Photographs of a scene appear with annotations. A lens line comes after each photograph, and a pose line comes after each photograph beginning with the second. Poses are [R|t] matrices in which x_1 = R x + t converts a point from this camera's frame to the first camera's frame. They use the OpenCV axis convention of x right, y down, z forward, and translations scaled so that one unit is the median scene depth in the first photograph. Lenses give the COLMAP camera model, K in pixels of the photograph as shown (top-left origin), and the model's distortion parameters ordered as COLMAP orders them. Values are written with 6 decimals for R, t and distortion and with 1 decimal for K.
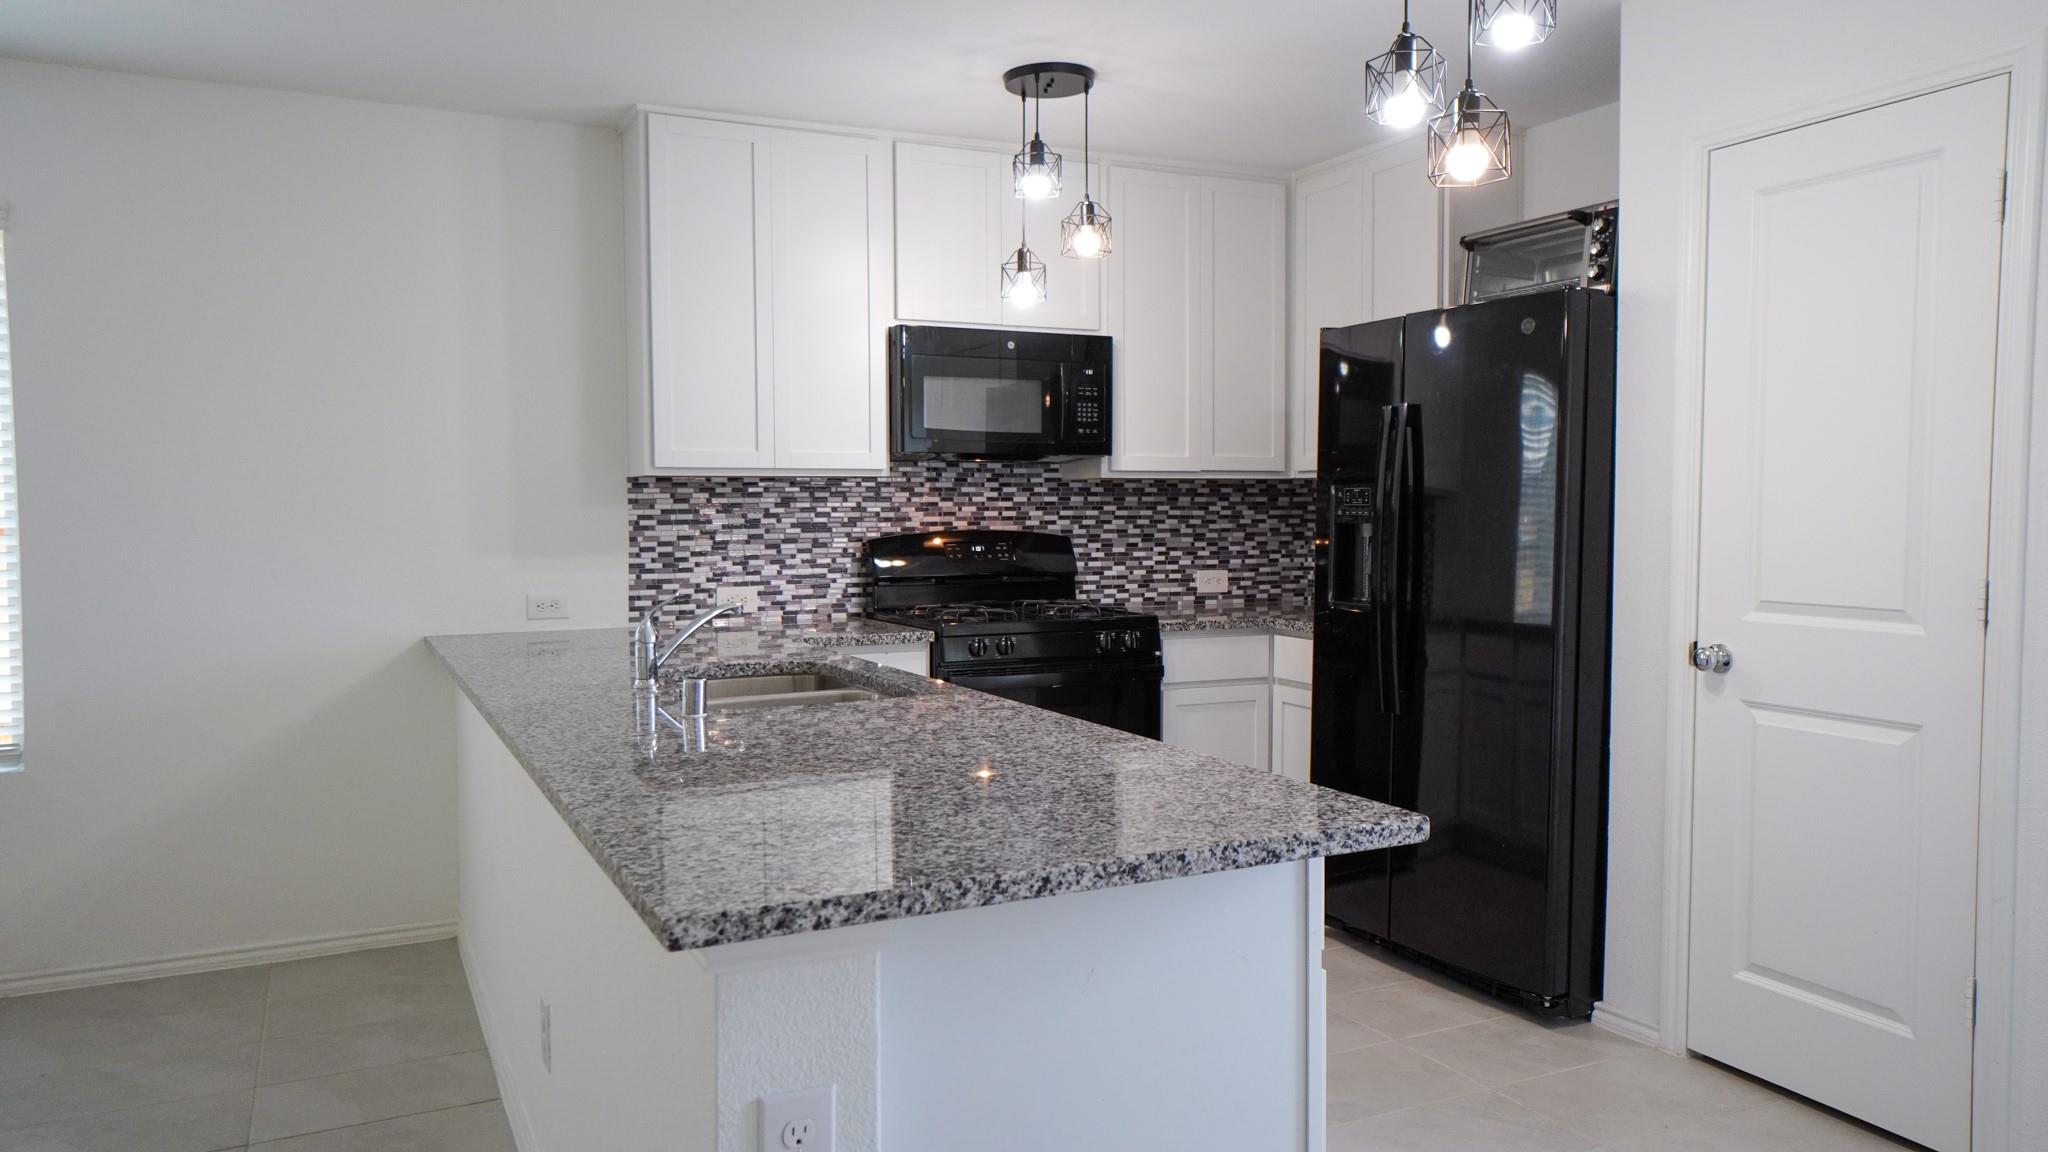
lens RADIAL K [[1454.1, 0, 1036.7], [0, 1454.1, 583.7], [0, 0, 1]] dist [0.049423, -0.000130]
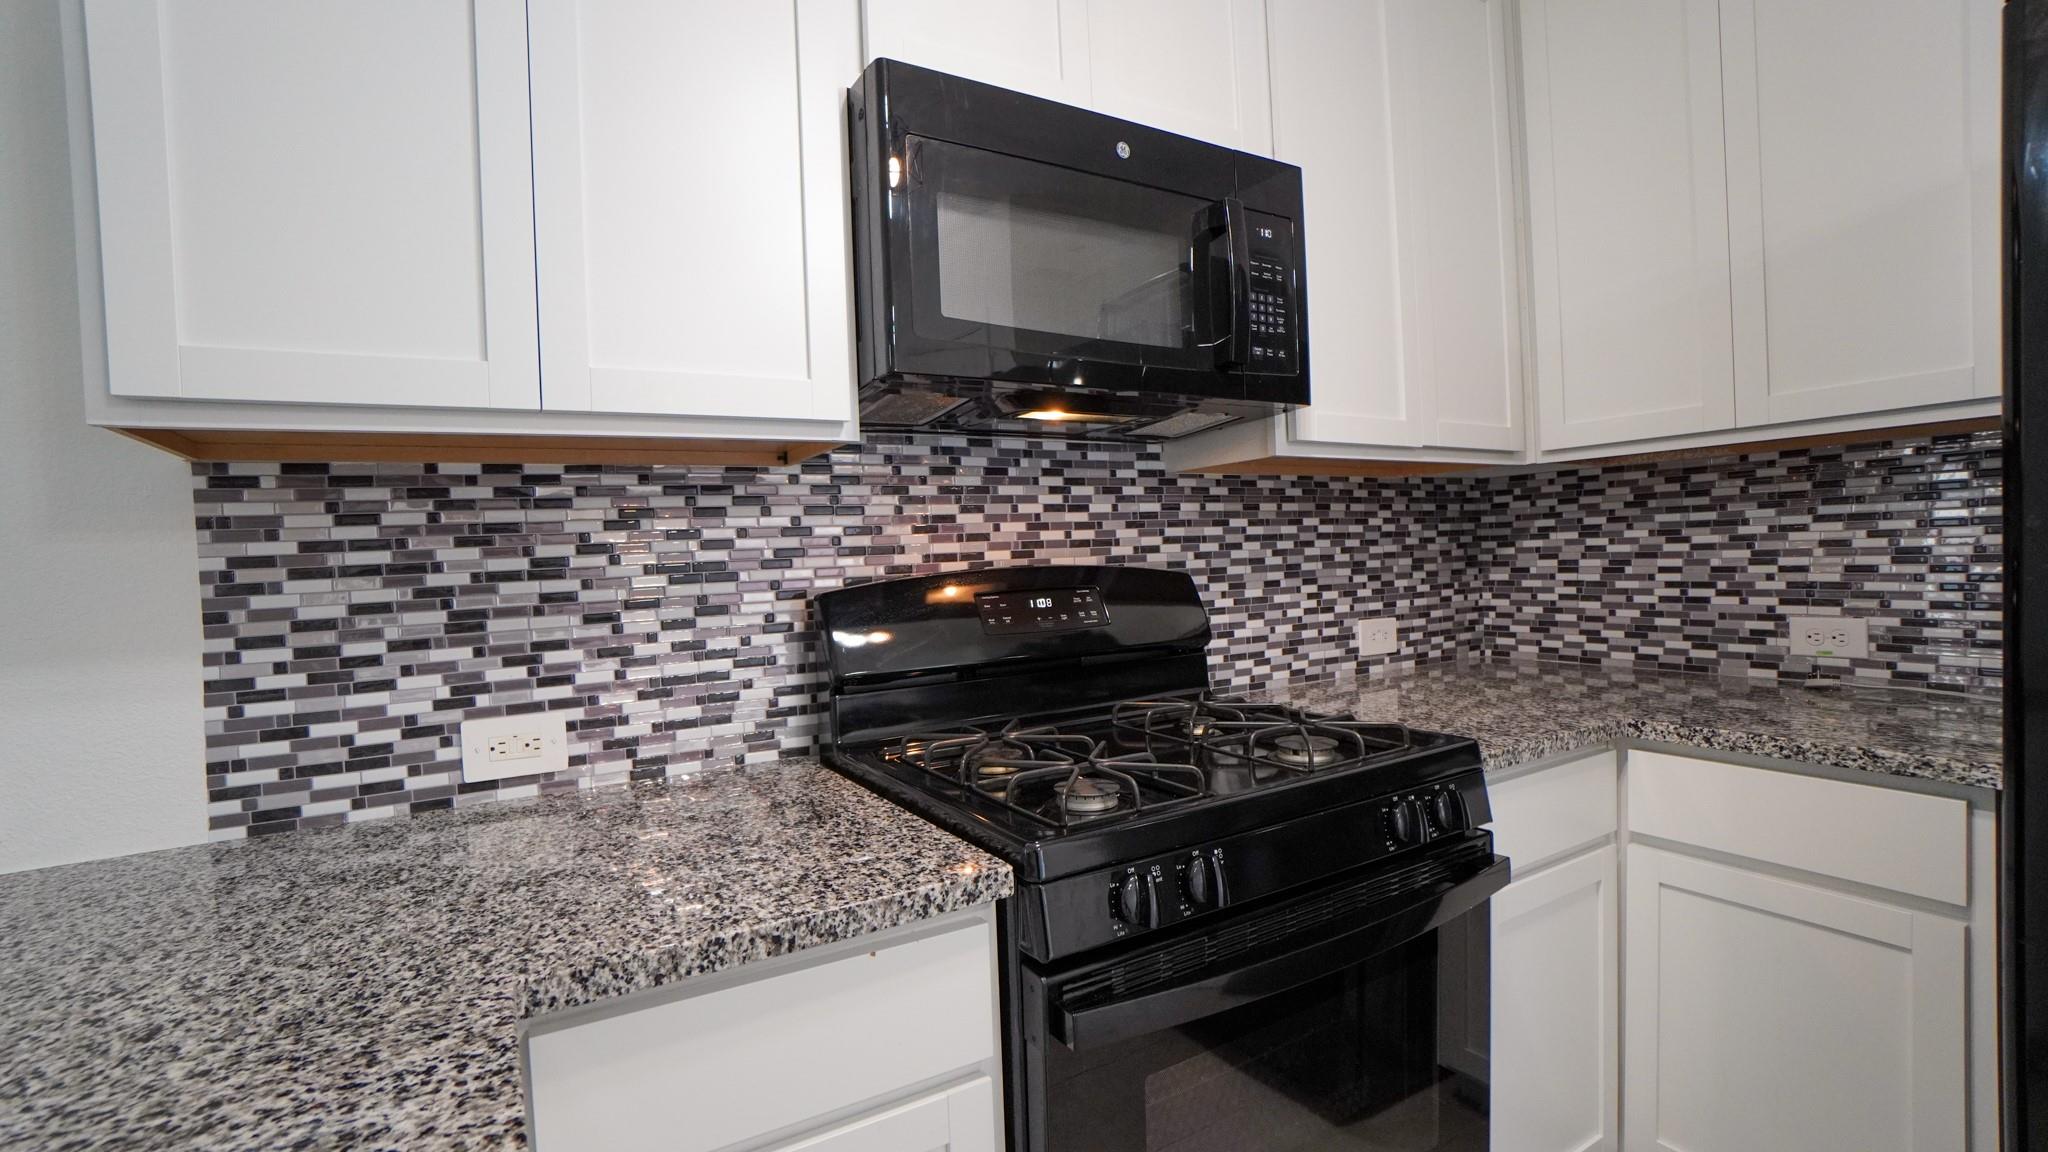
lens RADIAL K [[916.4, 0, 1009.5], [0, 916.4, 587.6], [0, 0, 1]] dist [-0.016434, -0.000070]
pose [[0.997083, -0.036756, 0.066889, -0.073320], [0.038067, 0.999105, -0.018437, -0.024536], [-0.066152, 0.020929, 0.997590, 0.697025]]
